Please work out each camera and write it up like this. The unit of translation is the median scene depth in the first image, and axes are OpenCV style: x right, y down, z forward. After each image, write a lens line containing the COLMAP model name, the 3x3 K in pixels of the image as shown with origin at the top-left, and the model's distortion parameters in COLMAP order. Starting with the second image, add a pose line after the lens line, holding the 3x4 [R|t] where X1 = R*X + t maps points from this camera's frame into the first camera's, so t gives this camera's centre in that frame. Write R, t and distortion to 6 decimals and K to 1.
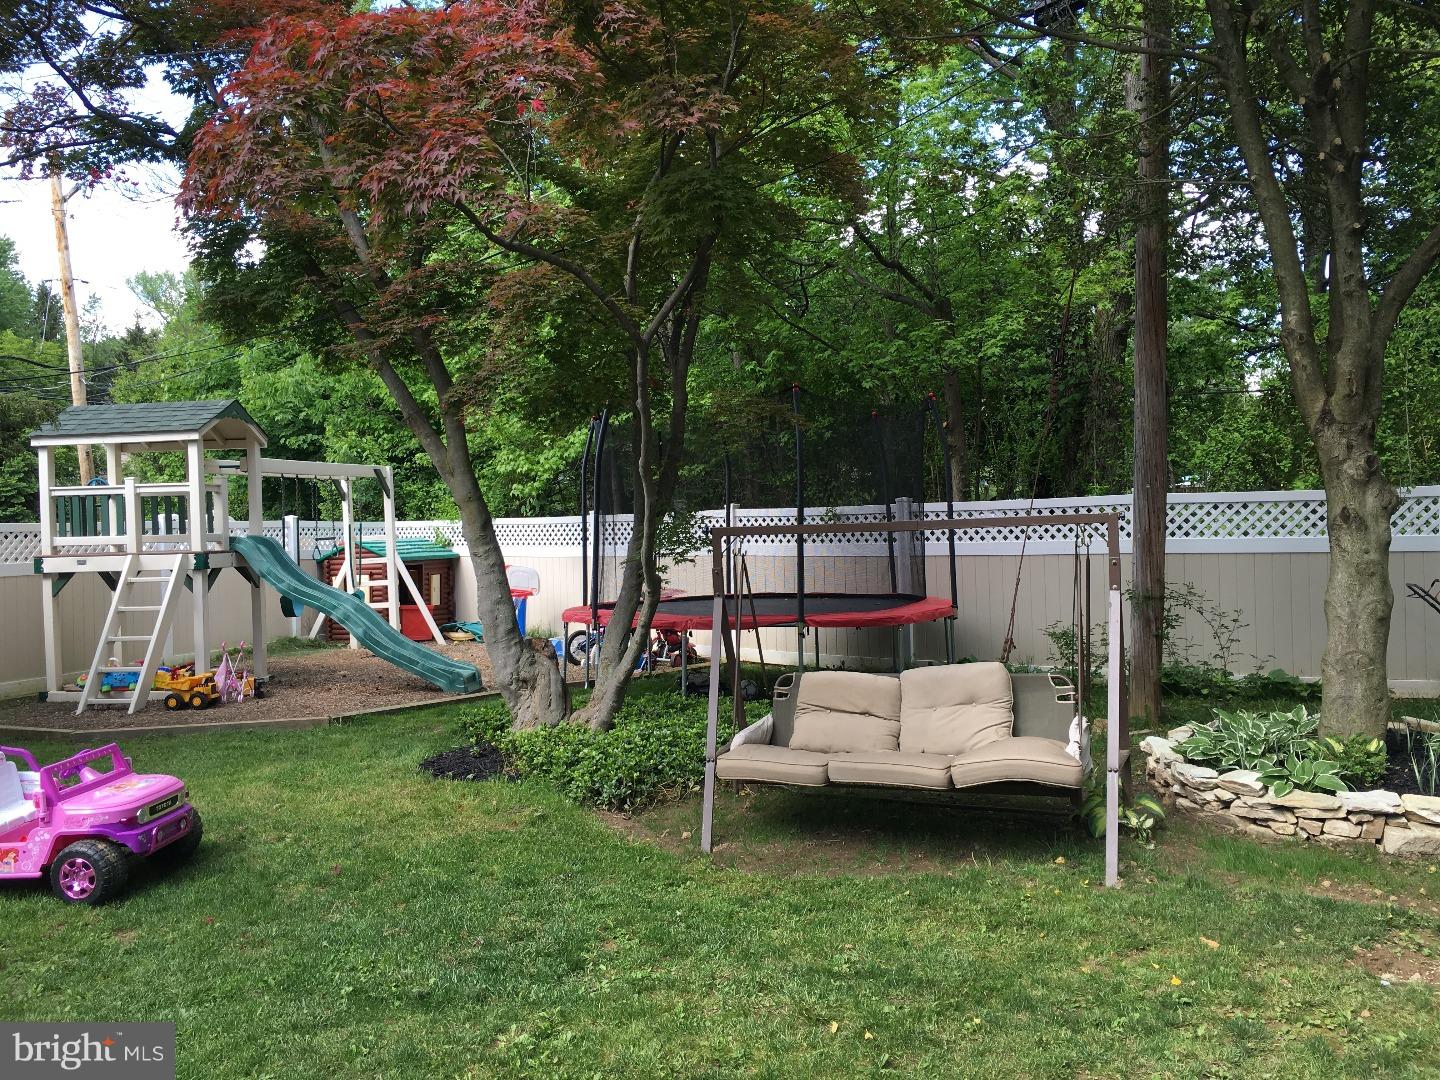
lens RADIAL K [[1231.7, 0, 675.7], [0, 1231.7, 531.8], [0, 0, 1]] dist [0.065017, -0.093920]
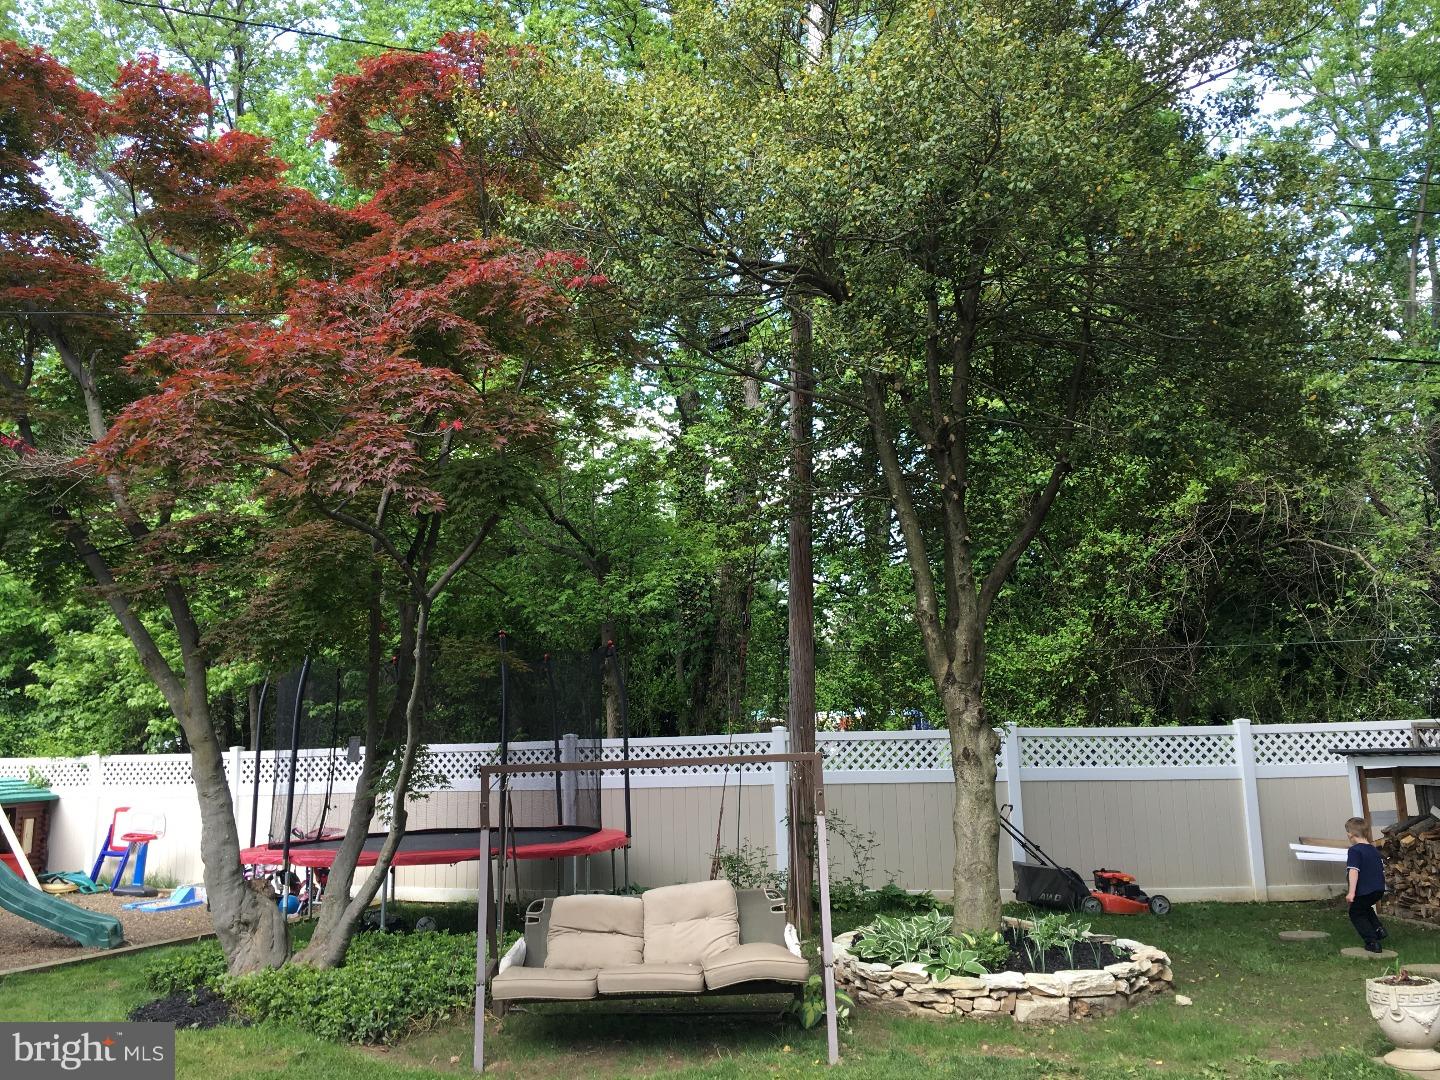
lens RADIAL K [[1231.7, 0, 691.9], [0, 1231.7, 535.4], [0, 0, 1]] dist [0.065017, -0.093920]
pose [[0.942016, 0.056146, 0.330837, -0.166630], [0.005175, 0.983355, -0.181620, -0.004212], [-0.335528, 0.172801, 0.926046, -0.136840]]
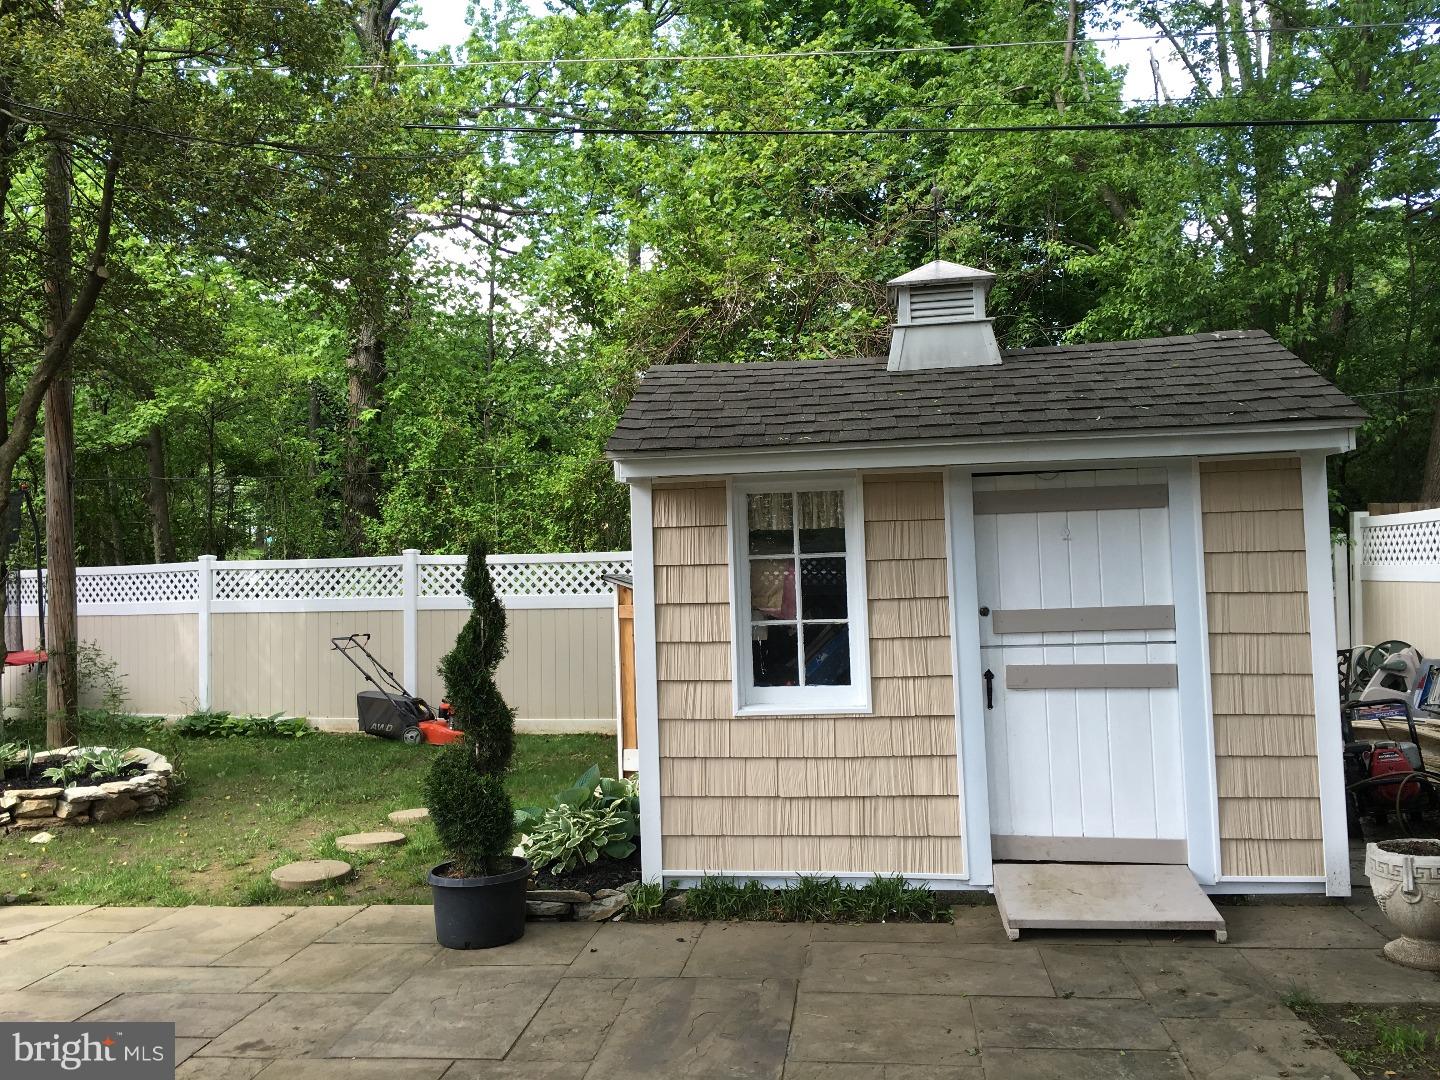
lens RADIAL K [[1231.7, 0, 720.9], [0, 1231.7, 527.9], [0, 0, 1]] dist [0.065017, -0.093920]
pose [[0.986864, 0.005197, 0.161472, 1.035797], [0.001772, 0.999074, -0.042985, -0.017231], [-0.161546, 0.042707, 0.985941, -0.345476]]
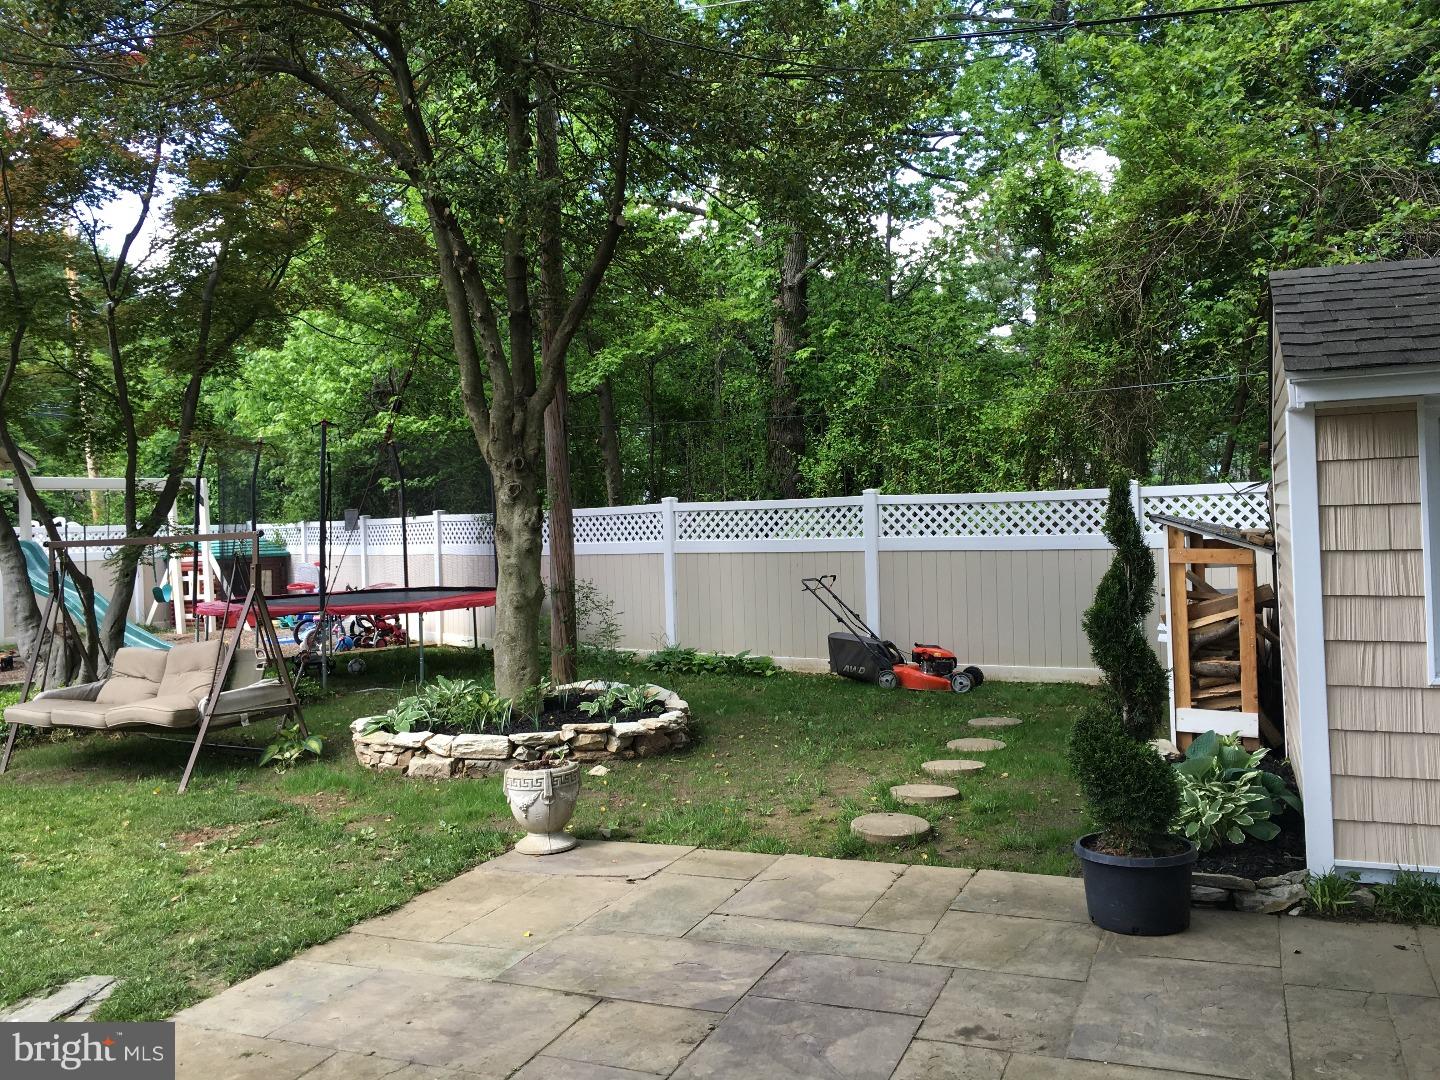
lens RADIAL K [[1231.7, 0, 719.1], [0, 1231.7, 534.8], [0, 0, 1]] dist [0.065017, -0.093920]
pose [[0.993093, -0.005869, -0.117182, 0.885055], [0.007293, 0.999905, 0.011731, -0.021236], [0.117101, -0.012505, 0.993041, -0.273905]]
